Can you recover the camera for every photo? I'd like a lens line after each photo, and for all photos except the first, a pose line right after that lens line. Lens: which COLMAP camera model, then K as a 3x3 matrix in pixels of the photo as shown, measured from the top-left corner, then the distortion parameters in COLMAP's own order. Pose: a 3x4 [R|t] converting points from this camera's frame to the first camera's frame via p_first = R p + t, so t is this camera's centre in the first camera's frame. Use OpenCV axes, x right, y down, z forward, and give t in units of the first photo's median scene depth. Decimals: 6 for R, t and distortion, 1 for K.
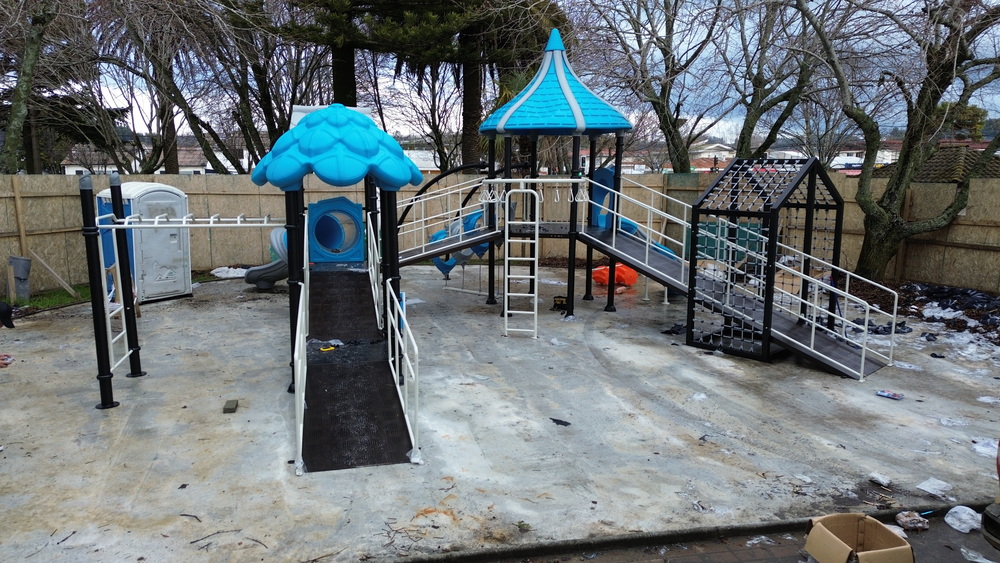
lens RADIAL K [[705.4, 0, 500.0], [0, 705.4, 281.5], [0, 0, 1]] dist [0.072684, -0.064608]
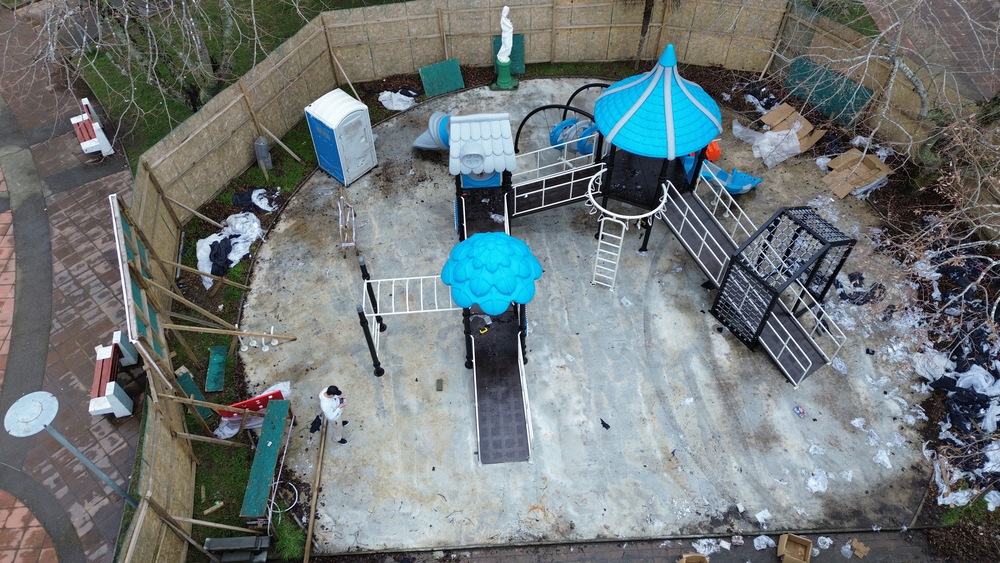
lens RADIAL K [[705.4, 0, 500.0], [0, 705.4, 281.5], [0, 0, 1]] dist [0.072684, -0.064608]
pose [[0.985886, 0.121509, -0.115168, -0.026663], [-0.009674, 0.728113, 0.685389, -1.600677], [0.167136, -0.674602, 0.719012, -0.212418]]
